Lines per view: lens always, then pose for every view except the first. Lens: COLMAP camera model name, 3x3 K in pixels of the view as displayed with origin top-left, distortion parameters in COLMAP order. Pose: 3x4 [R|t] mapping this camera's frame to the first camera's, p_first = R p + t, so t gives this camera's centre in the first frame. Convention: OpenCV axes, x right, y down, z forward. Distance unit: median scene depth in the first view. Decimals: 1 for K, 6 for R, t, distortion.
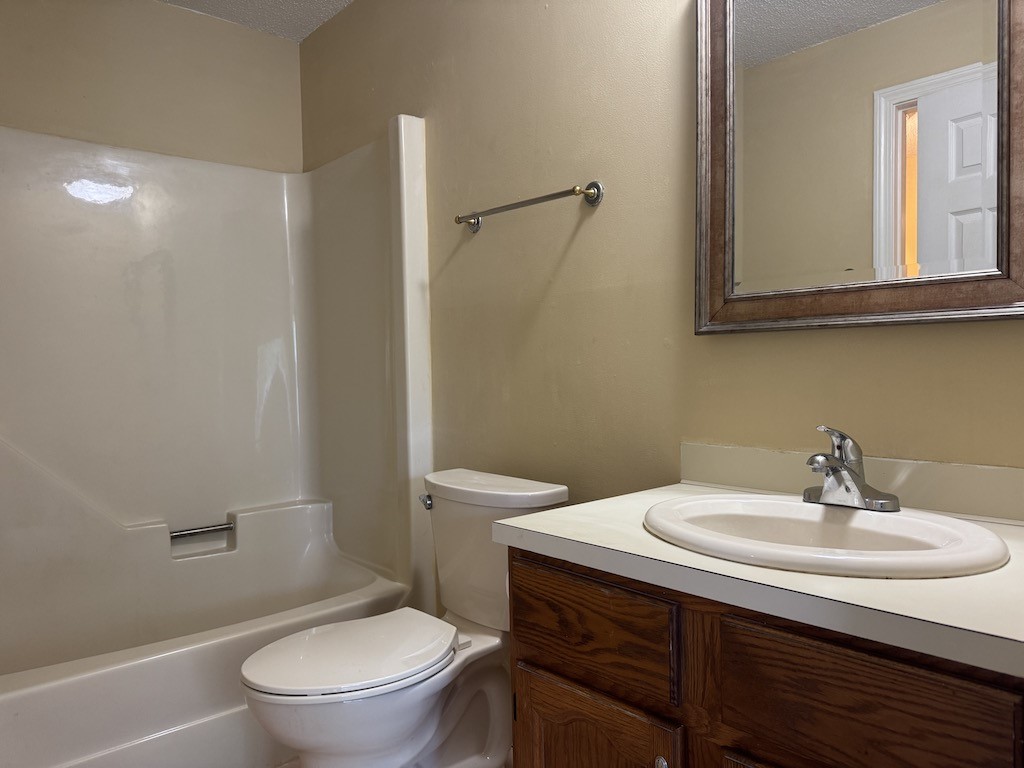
lens RADIAL K [[721.6, 0, 512.6], [0, 721.6, 390.0], [0, 0, 1]] dist [0.088178, -0.111380]
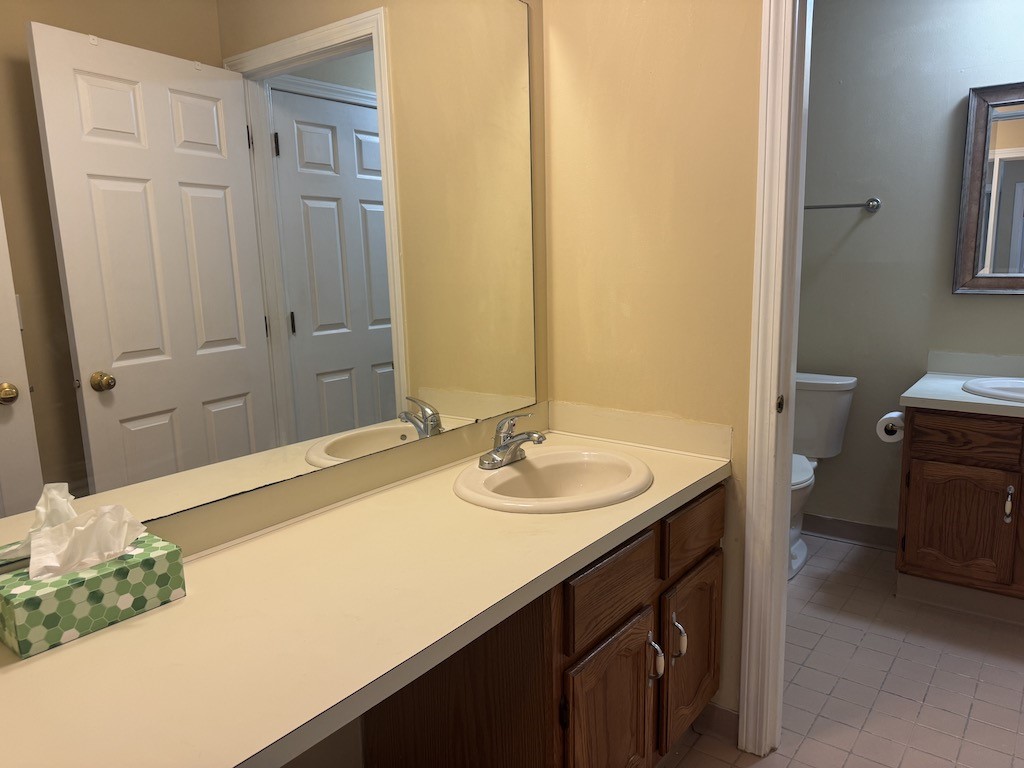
lens RADIAL K [[721.6, 0, 512.6], [0, 721.6, 390.0], [0, 0, 1]] dist [0.088178, -0.111380]
pose [[0.986033, -0.037155, 0.162353, -1.583018], [0.012478, 0.988539, 0.150449, -0.175606], [-0.166082, -0.146321, 0.975196, -0.922864]]
